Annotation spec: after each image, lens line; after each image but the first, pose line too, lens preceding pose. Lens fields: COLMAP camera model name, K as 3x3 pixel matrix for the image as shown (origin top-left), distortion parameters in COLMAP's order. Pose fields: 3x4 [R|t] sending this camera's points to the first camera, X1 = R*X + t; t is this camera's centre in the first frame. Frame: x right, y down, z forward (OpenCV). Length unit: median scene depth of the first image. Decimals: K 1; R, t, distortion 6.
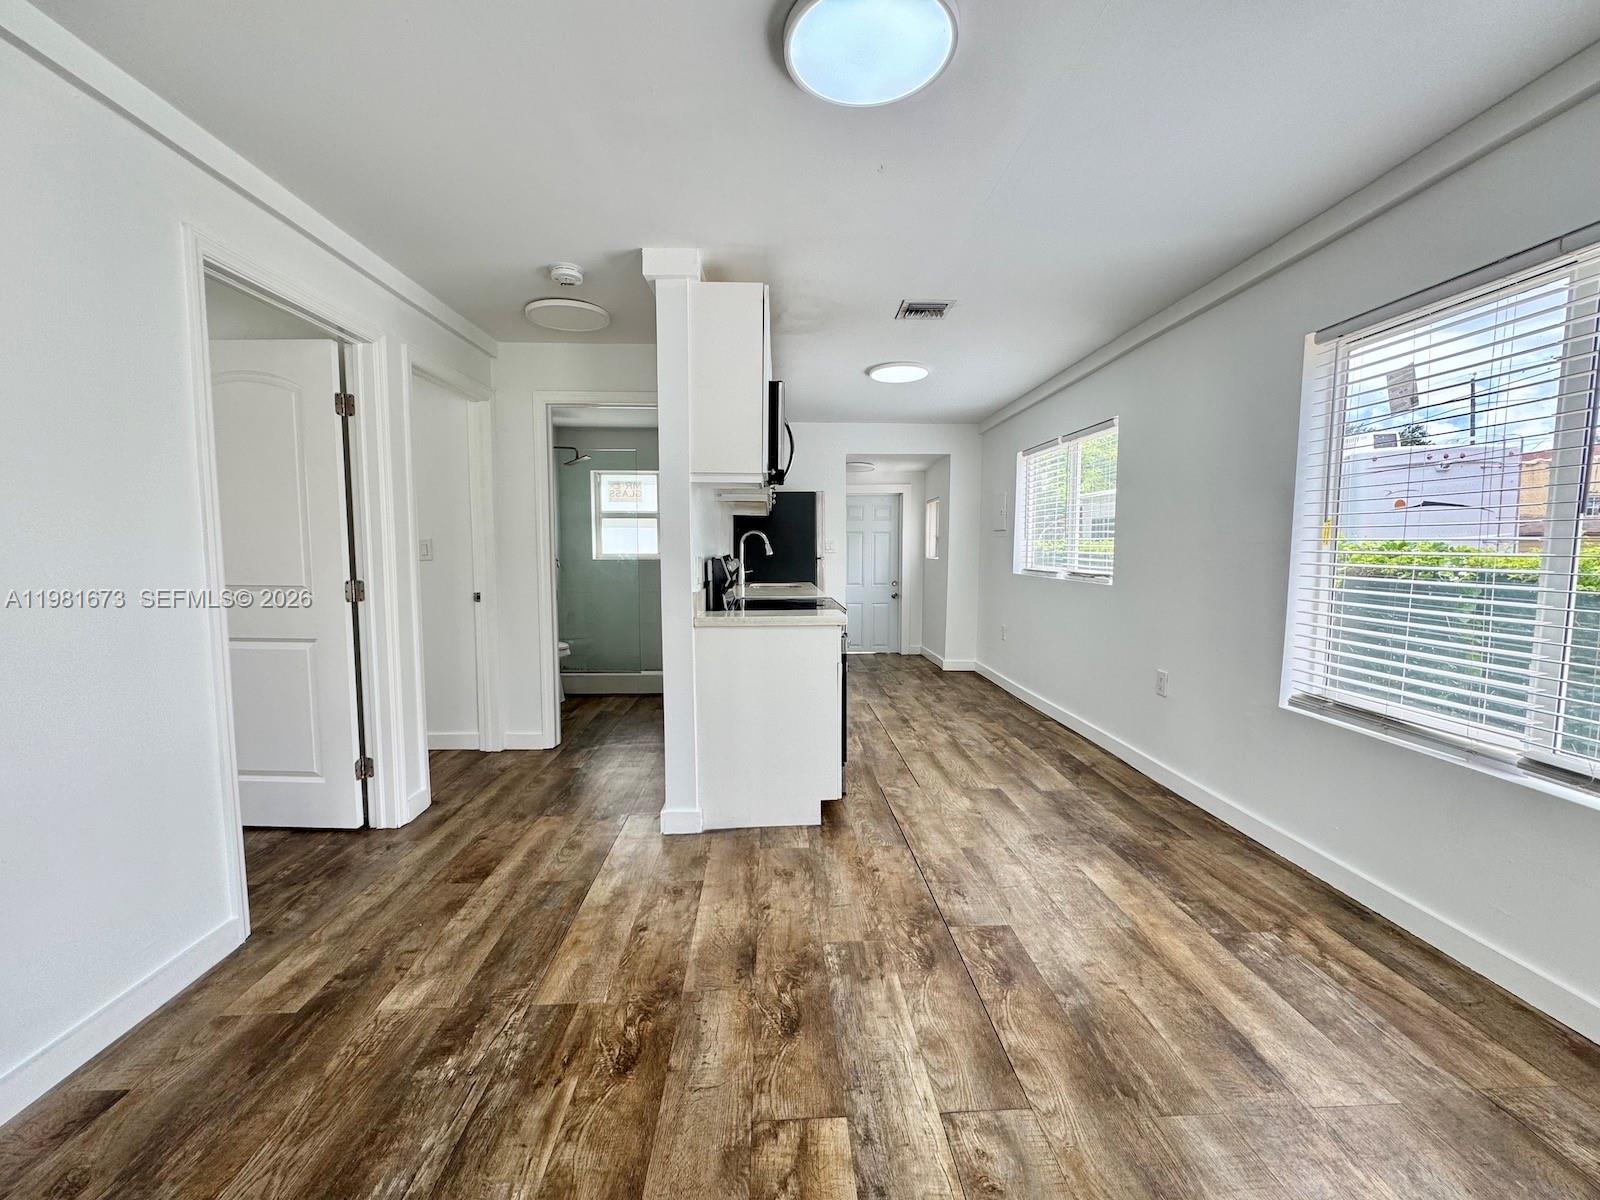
lens RADIAL K [[634.4, 0, 799.6], [0, 634.4, 598.2], [0, 0, 1]] dist [-0.000833, -0.000478]
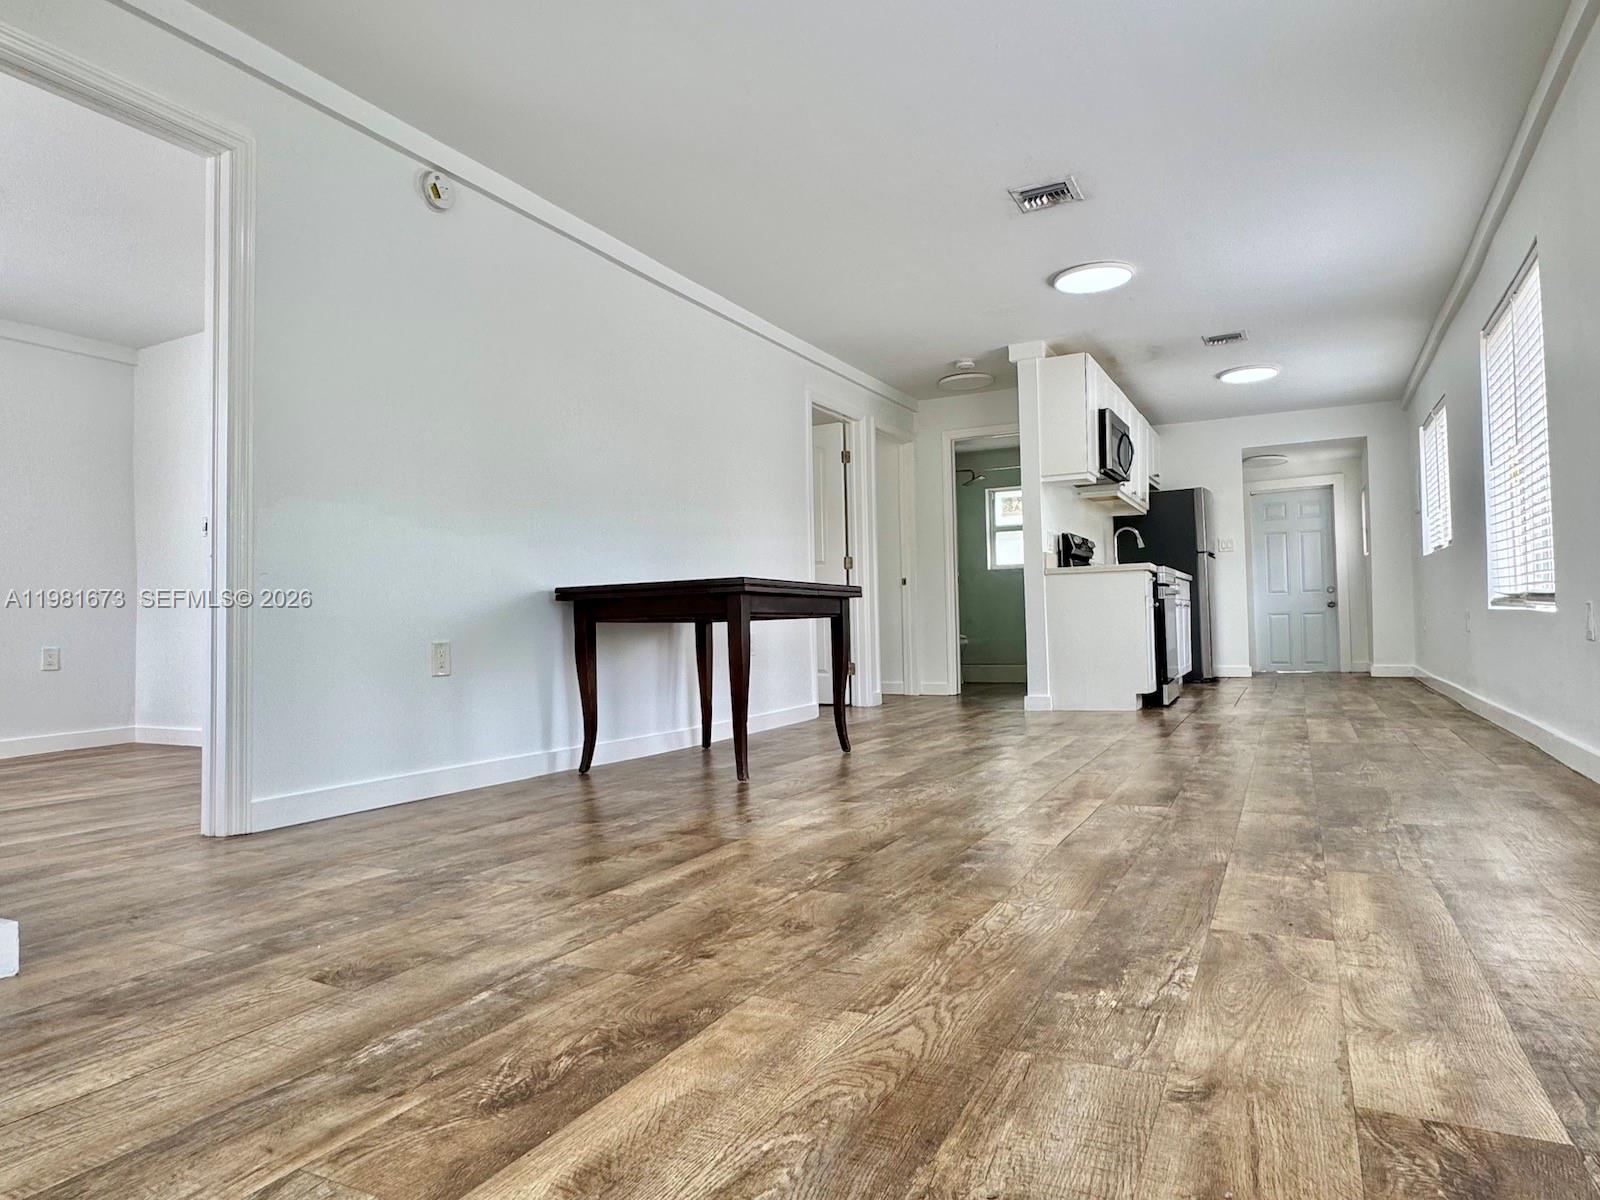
lens RADIAL K [[983.2, 0, 797.8], [0, 983.2, 595.3], [0, 0, 1]] dist [-0.002730, 0.000228]
pose [[0.869021, -0.037052, -0.493385, 0.366469], [-0.013786, 0.994992, -0.099004, 0.255841], [0.494583, 0.092838, 0.864158, -1.018367]]
